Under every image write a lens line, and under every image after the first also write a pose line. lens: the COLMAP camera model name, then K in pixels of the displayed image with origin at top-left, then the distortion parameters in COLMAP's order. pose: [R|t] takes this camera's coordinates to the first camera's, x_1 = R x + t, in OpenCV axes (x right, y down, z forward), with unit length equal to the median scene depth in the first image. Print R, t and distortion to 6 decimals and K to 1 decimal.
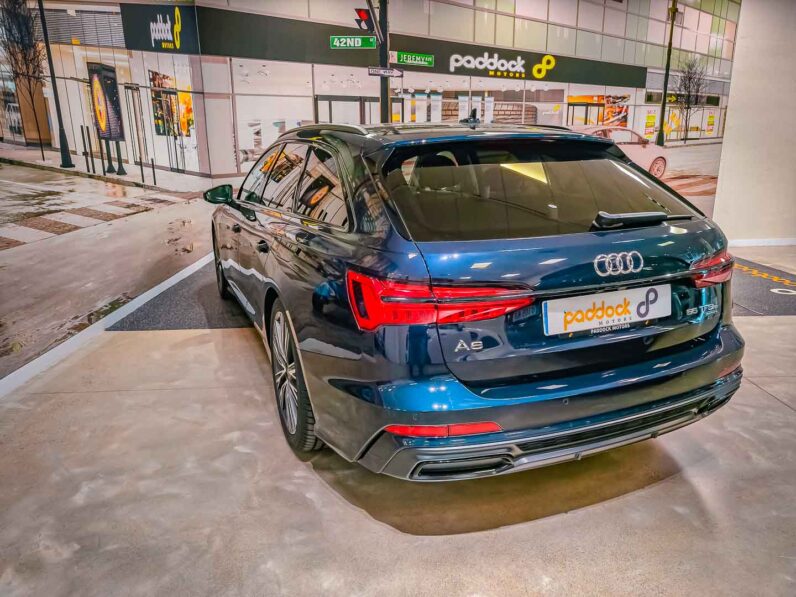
lens RADIAL K [[565.8, 0, 404.4], [0, 565.8, 296.6], [0, 0, 1]] dist [-0.003507, 0.011545]
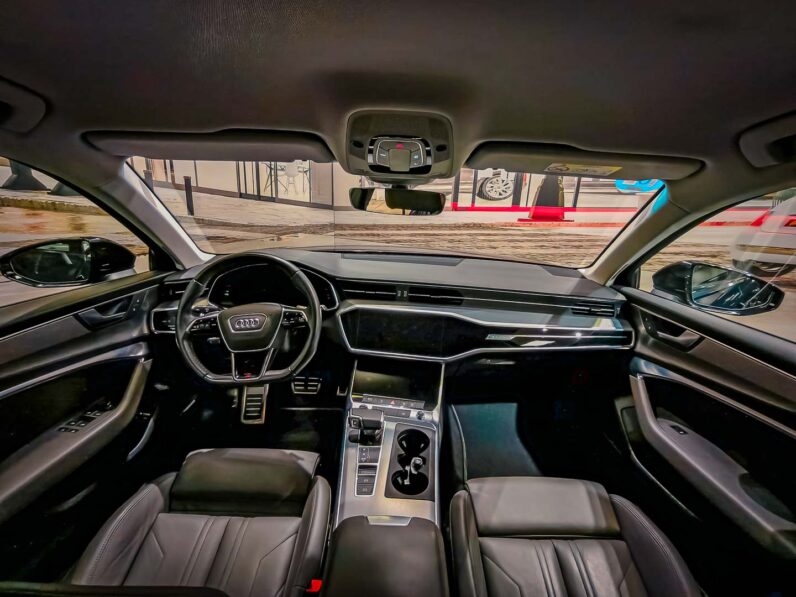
lens RADIAL K [[374.4, 0, 407.5], [0, 374.4, 293.5], [0, 0, 1]] dist [-0.002905, 0.003103]
pose [[0.921088, 0.157814, -0.355939, -0.016024], [-0.154368, 0.987272, 0.038262, -0.179220], [0.357447, 0.019703, 0.933726, 0.743116]]
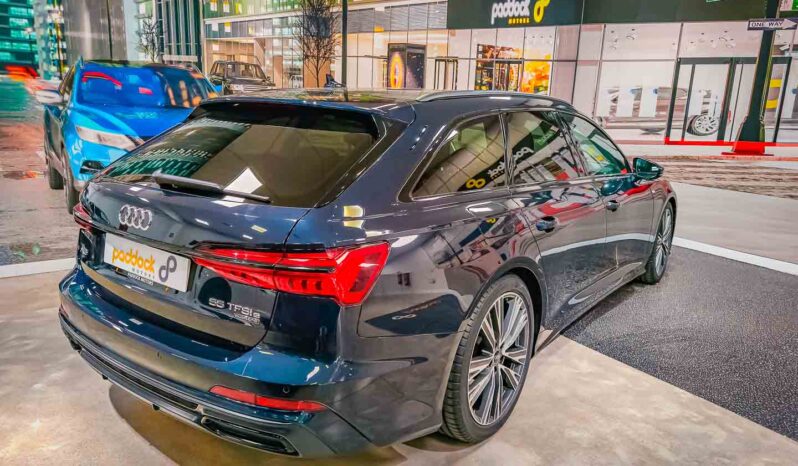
lens RADIAL K [[566.5, 0, 397.2], [0, 566.5, 232.4], [0, 0, 1]] dist [0.001257, 0.006424]
pose [[0.497526, 0.218767, -0.839410, 0.590534], [-0.261925, 0.960396, 0.095053, -0.101558], [0.826960, 0.172571, 0.535123, 0.326072]]
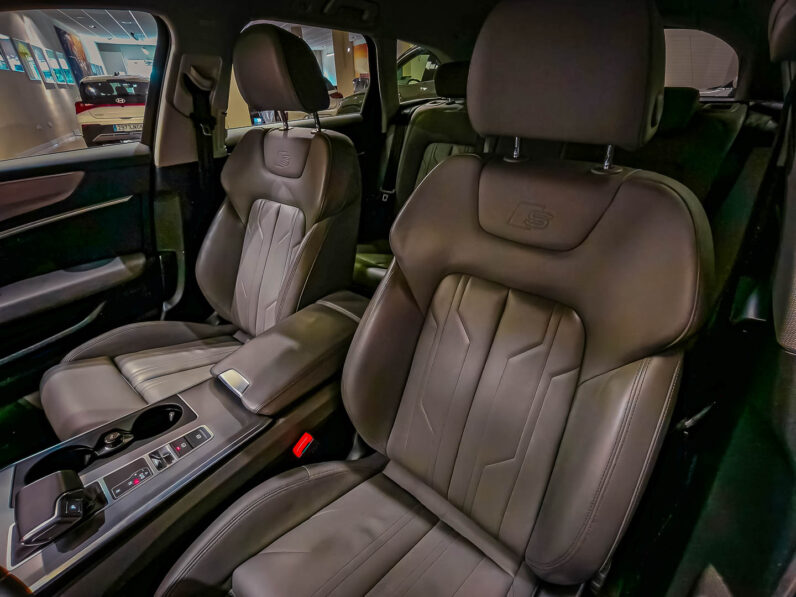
lens RADIAL K [[374.4, 0, 415.0], [0, 374.4, 294.5], [0, 0, 1]] dist [-0.002905, 0.003103]
pose [[-0.453880, -0.419564, 0.786104, -0.199342], [0.242293, 0.790857, 0.561996, -0.178817], [-0.857489, 0.445546, -0.257297, 0.841548]]
